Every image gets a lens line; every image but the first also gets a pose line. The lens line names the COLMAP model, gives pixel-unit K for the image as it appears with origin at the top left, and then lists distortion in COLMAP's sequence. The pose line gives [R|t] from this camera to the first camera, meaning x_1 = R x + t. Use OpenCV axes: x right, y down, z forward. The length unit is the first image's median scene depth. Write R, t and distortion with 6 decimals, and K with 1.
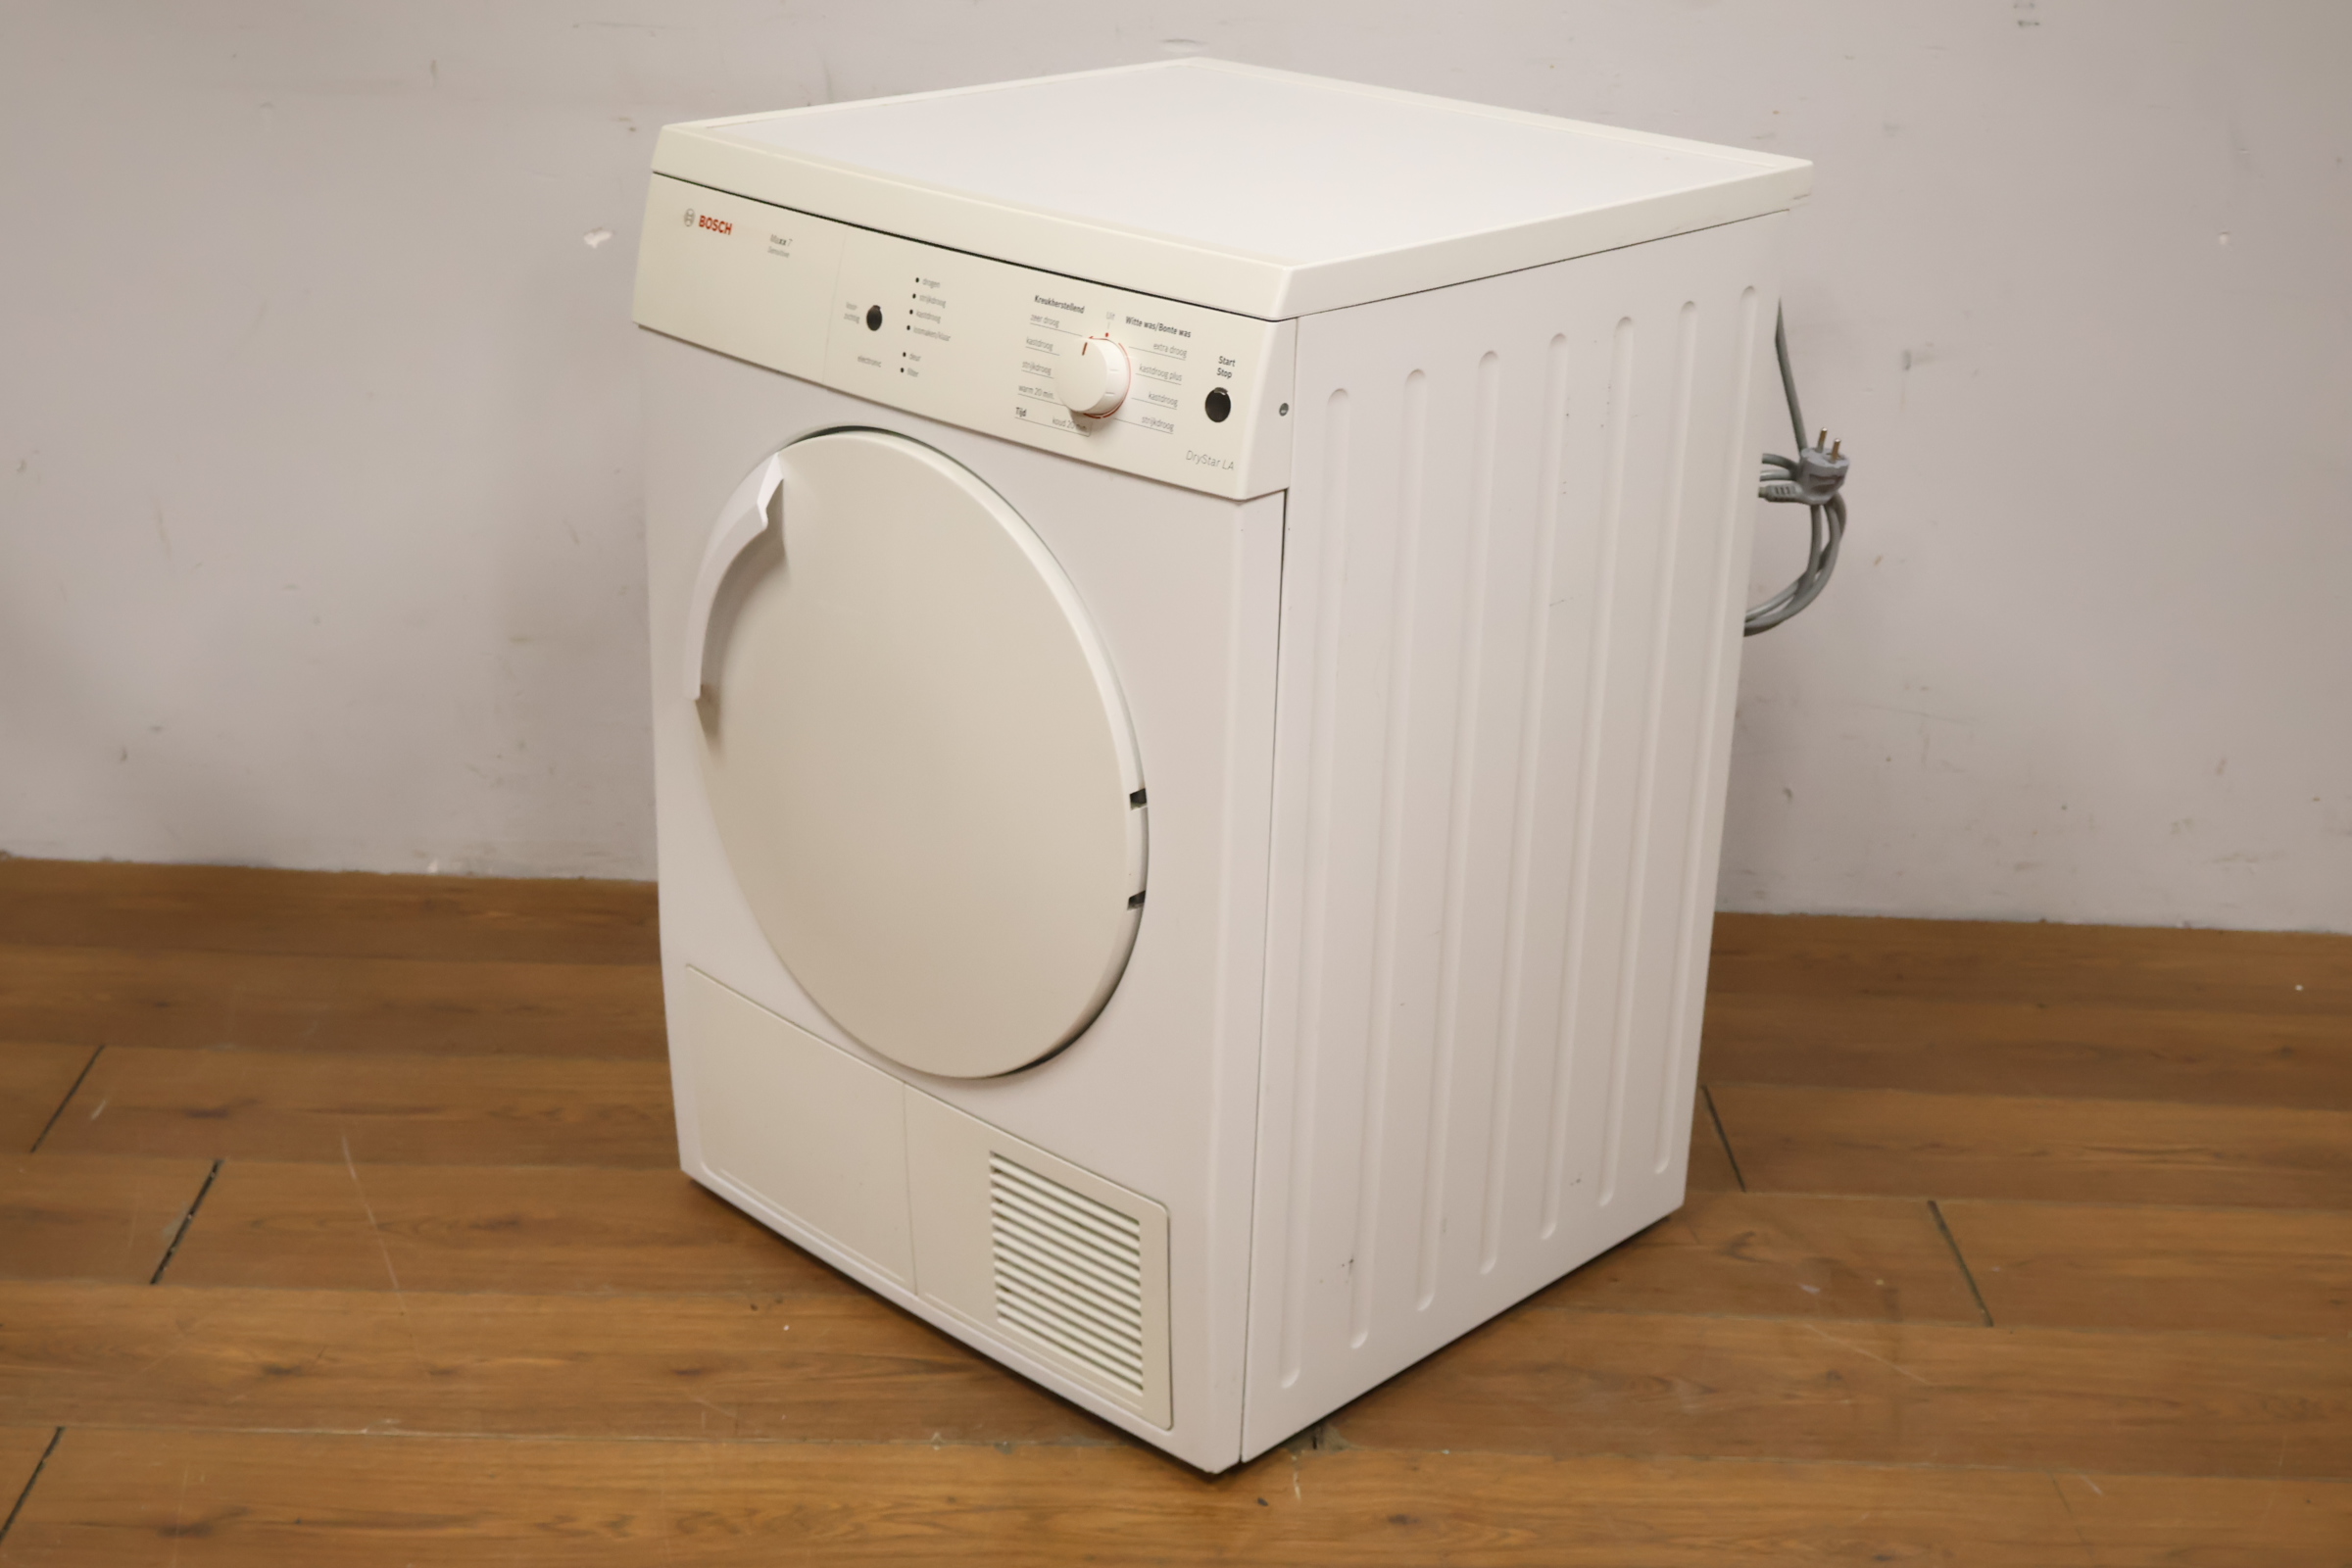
lens RADIAL K [[3091.9, 0, 1171.3], [0, 3091.9, 796.4], [0, 0, 1]] dist [-0.006979, 0.000000]
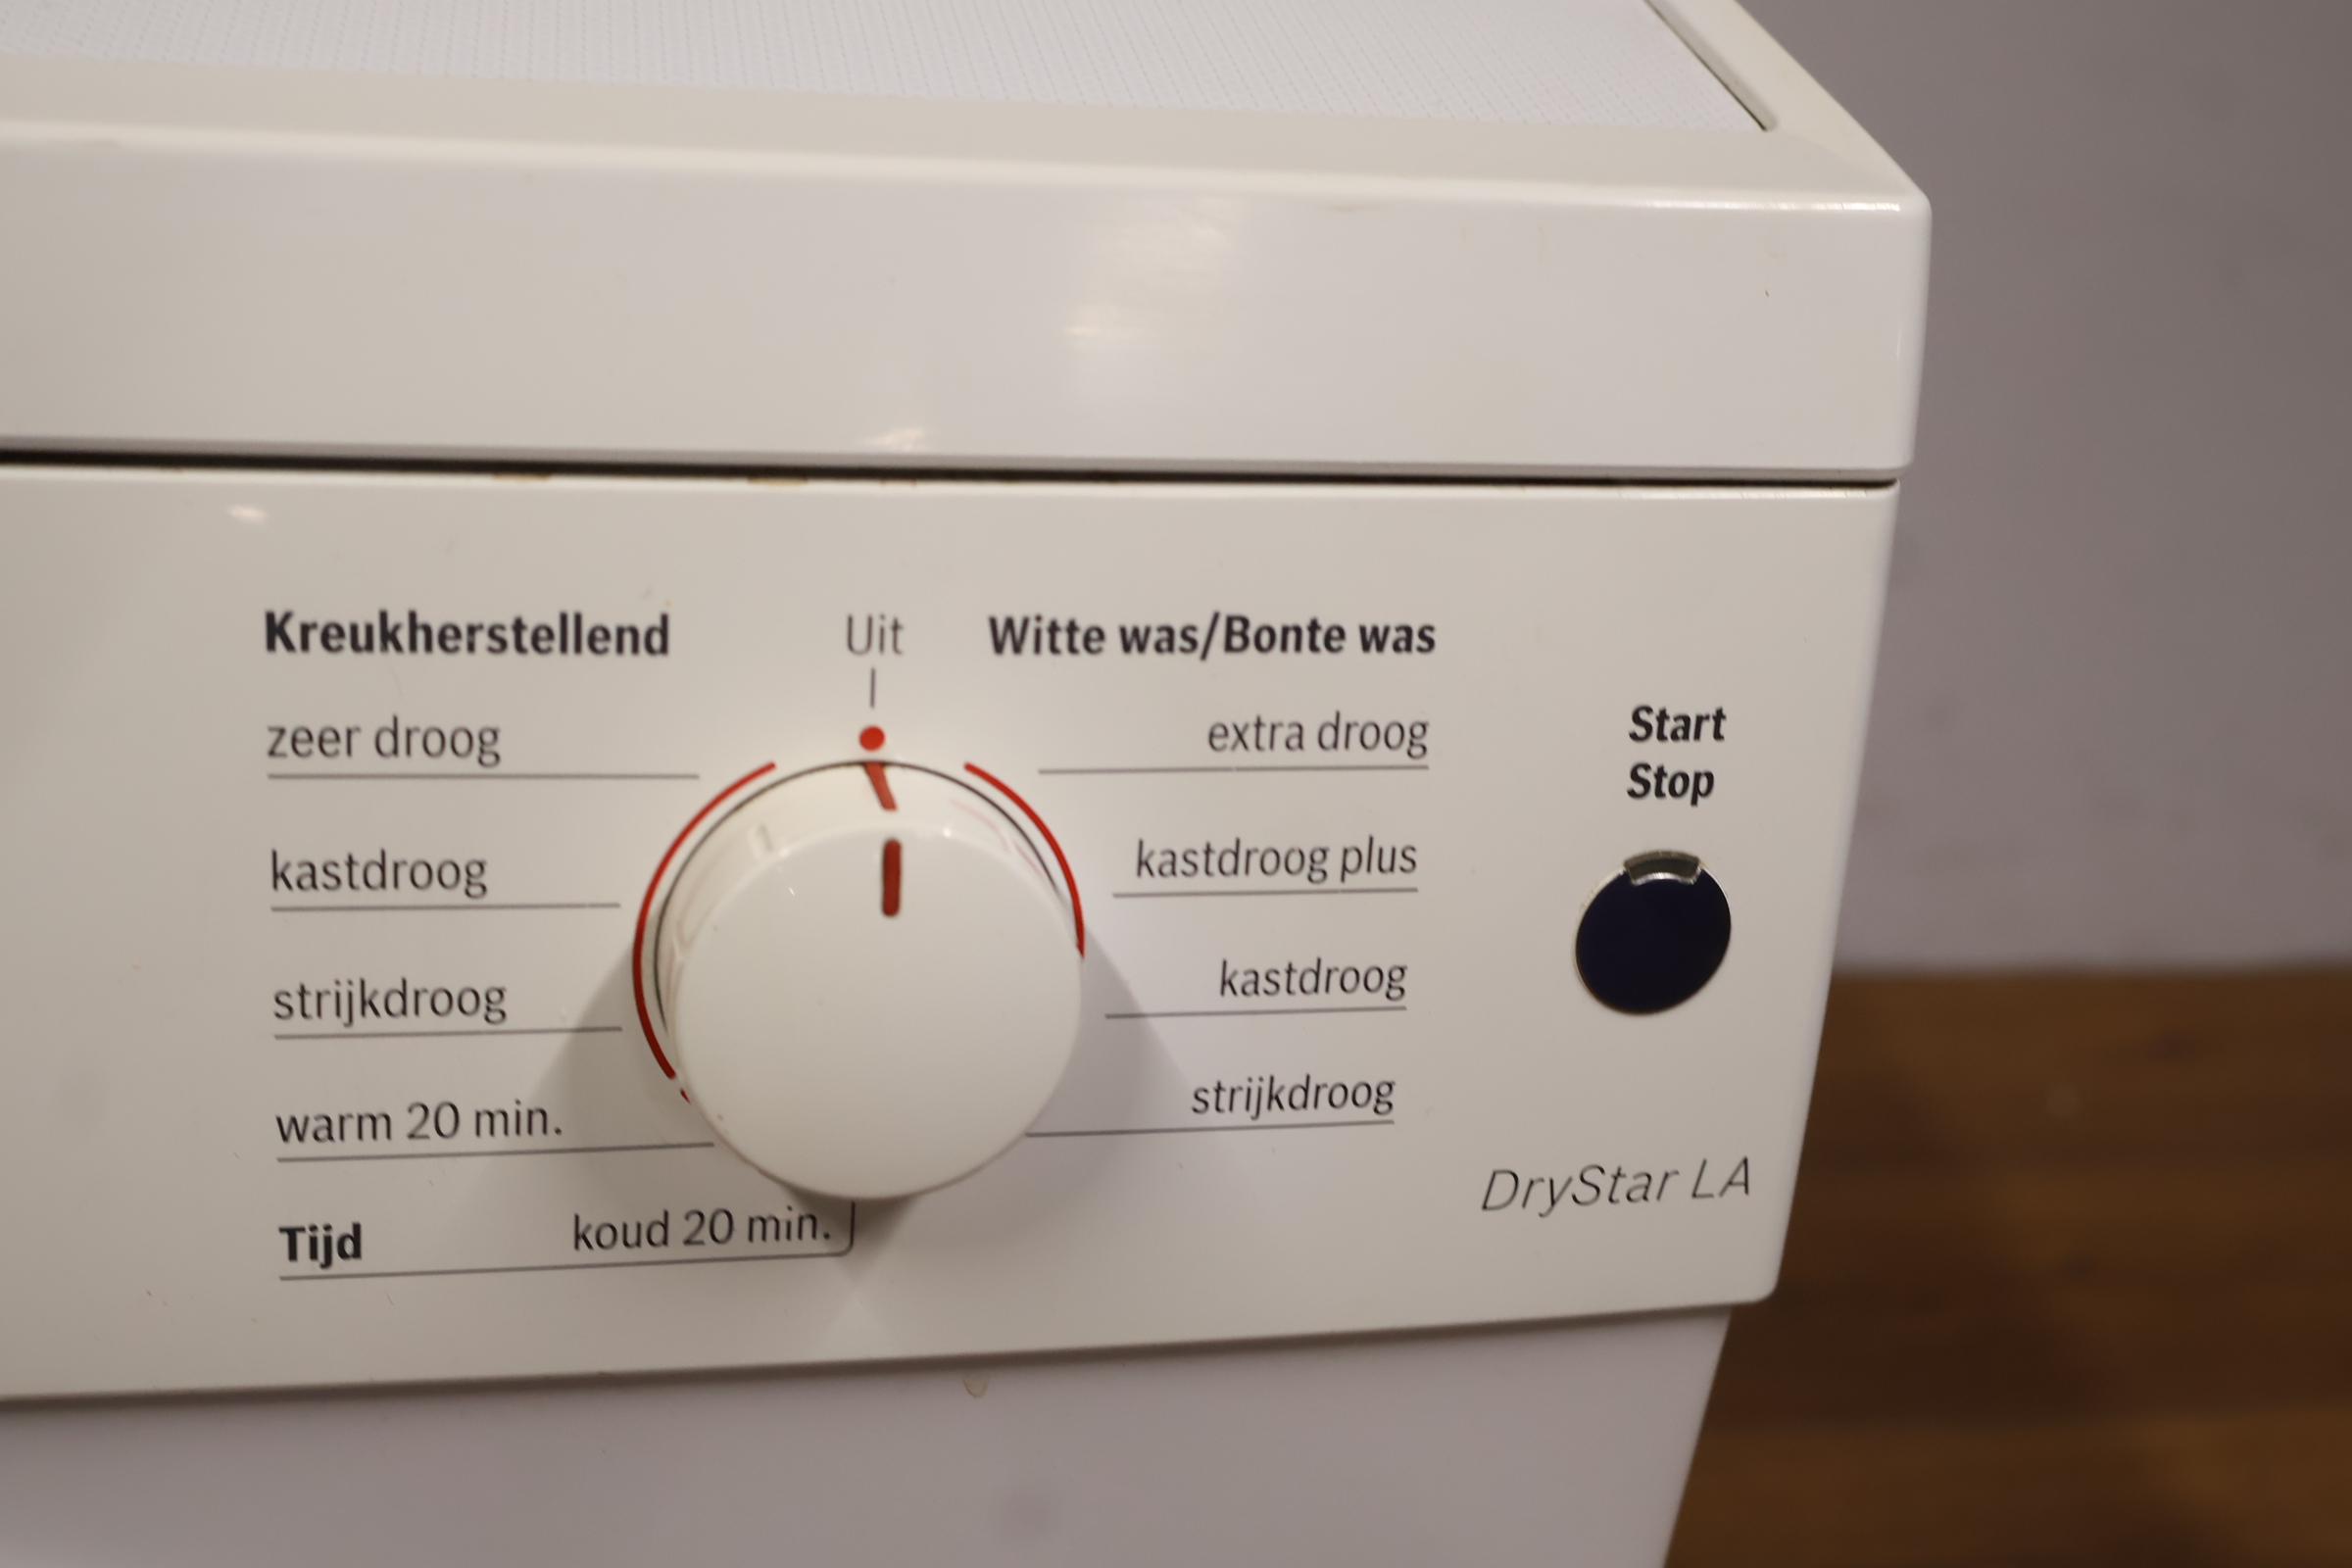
lens RADIAL K [[3142.0, 0, 1175.5], [0, 3142.0, 791.9], [0, 0, 1]] dist [-0.004235, 0.000000]
pose [[0.975520, -0.030713, 0.217754, 0.090786], [-0.004282, 0.987359, 0.158442, -0.108818], [-0.219867, -0.155495, 0.963057, 0.582105]]
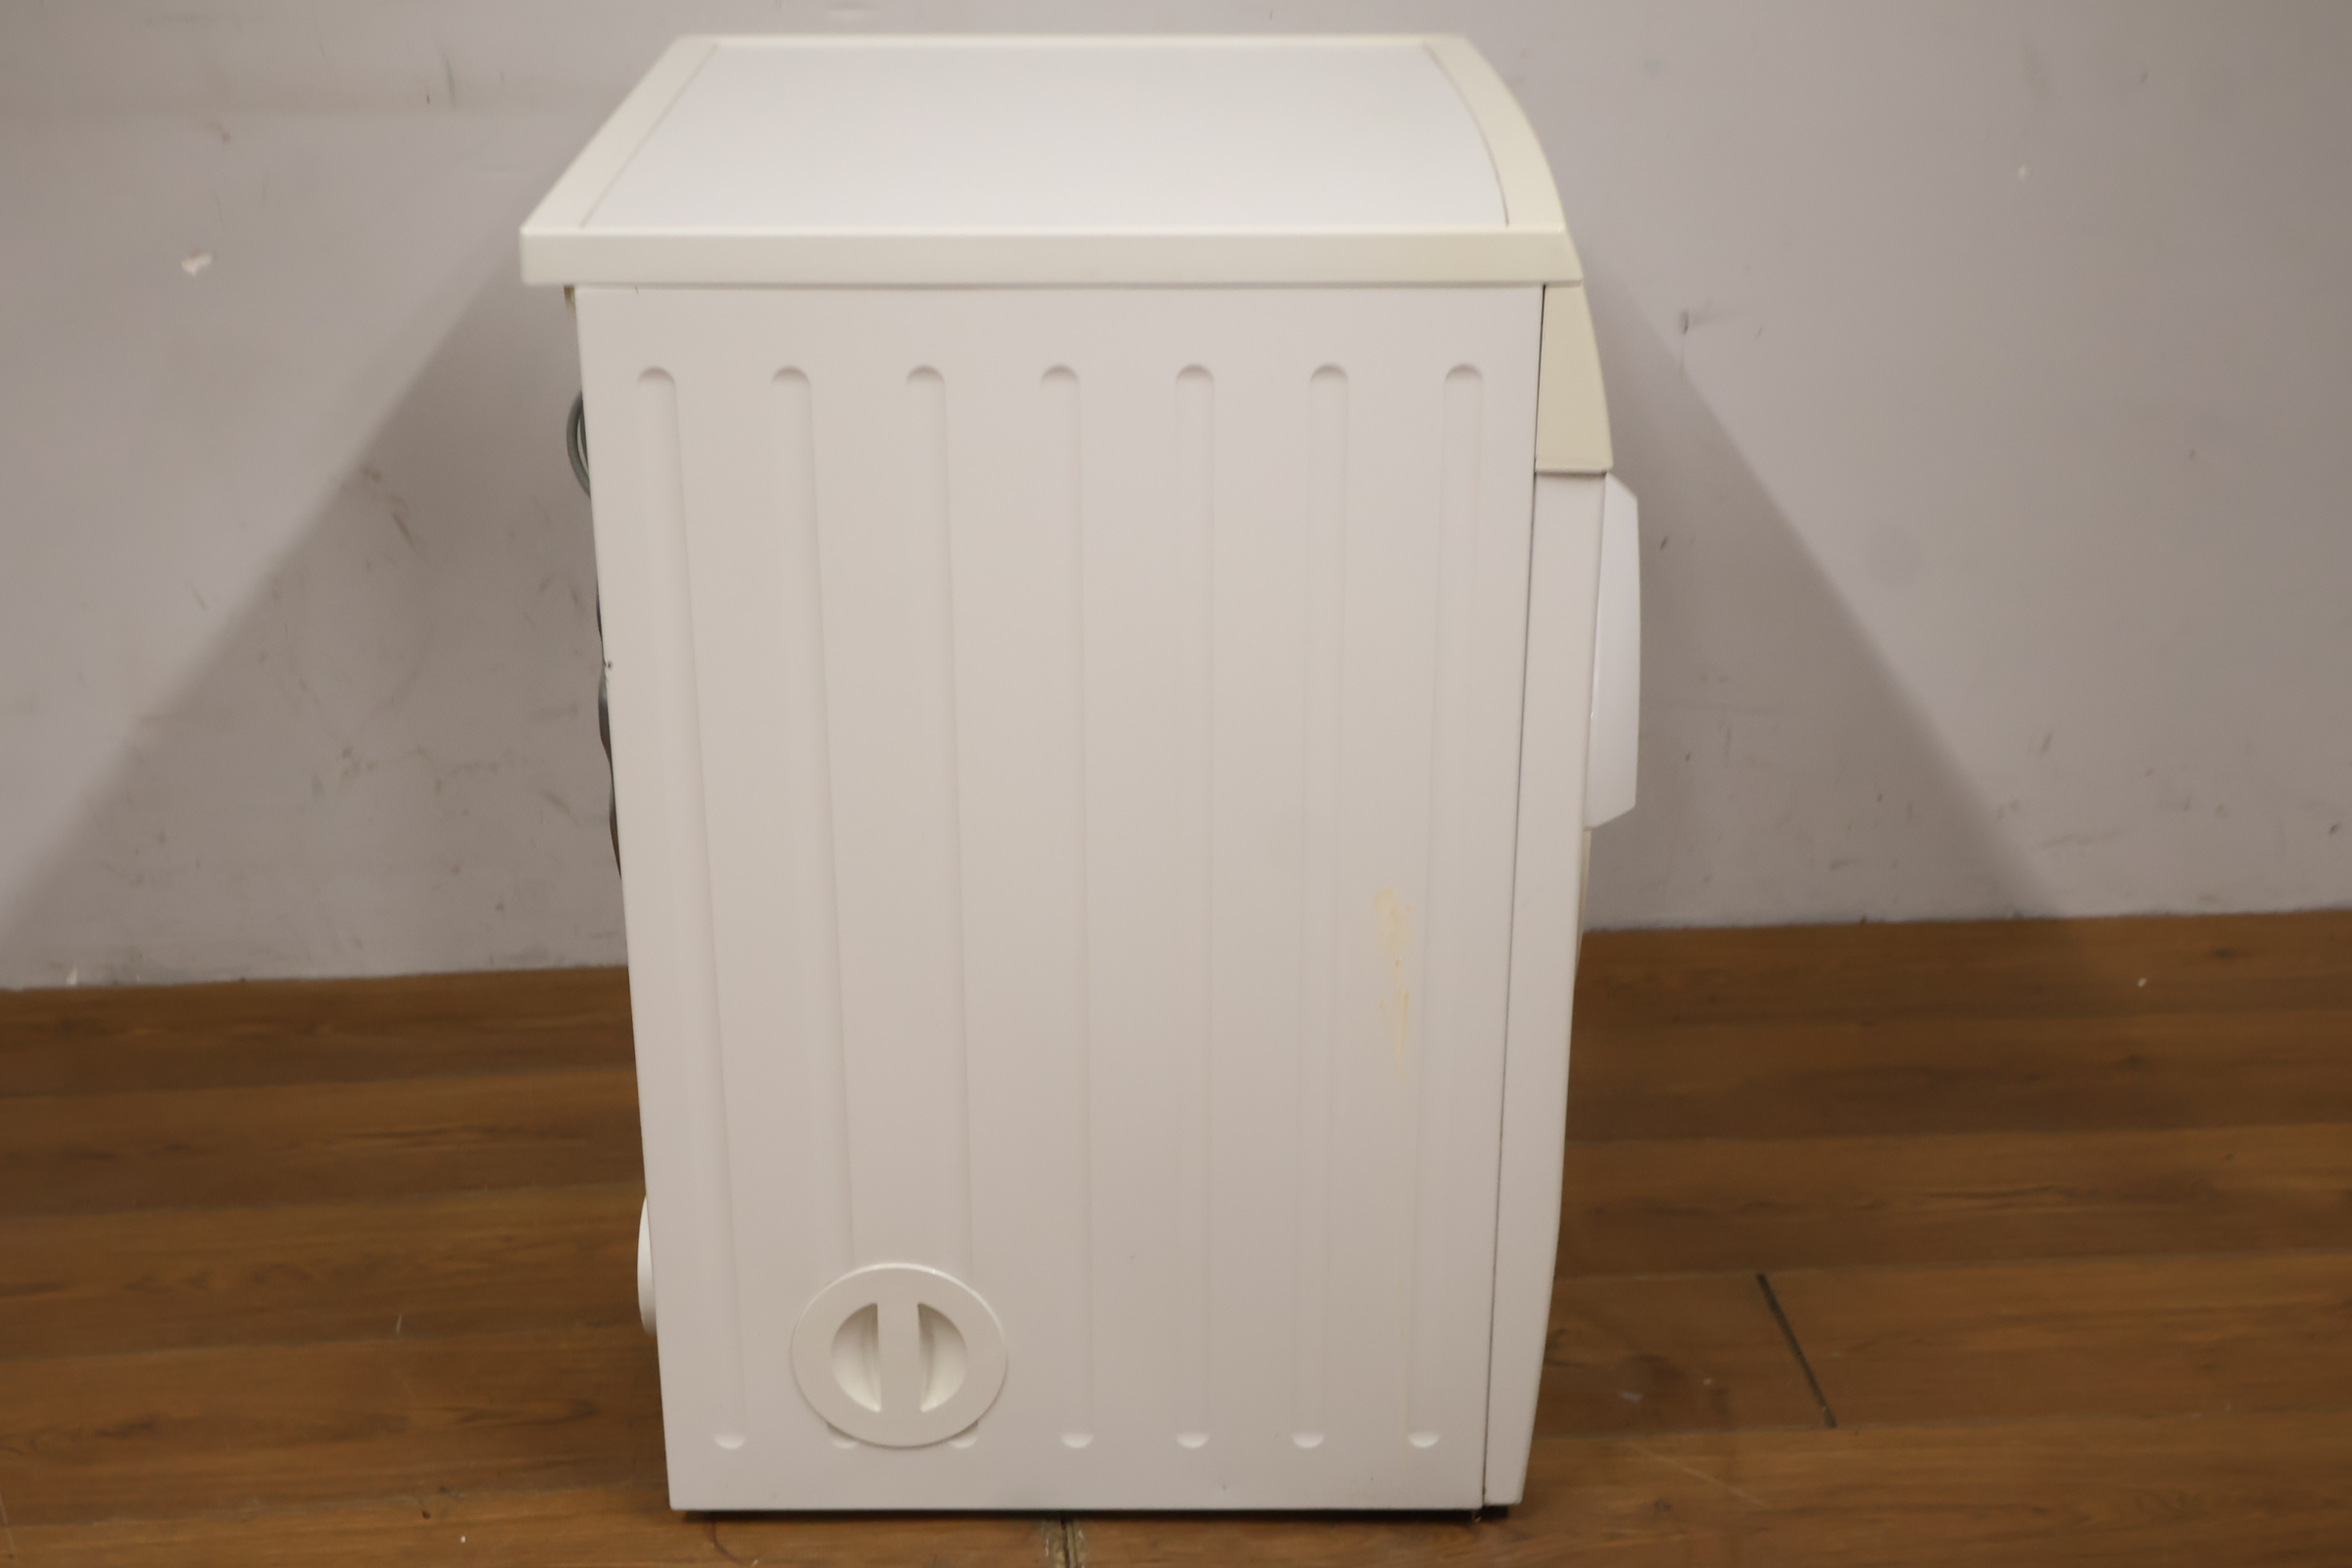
lens RADIAL K [[3091.9, 0, 1170.6], [0, 3091.9, 807.3], [0, 0, 1]] dist [-0.006979, 0.000000]
pose [[0.996469, -0.061359, 0.057319, 0.033841], [0.059356, 0.997587, 0.036020, -0.049057], [-0.059391, -0.032490, 0.997706, 0.124915]]
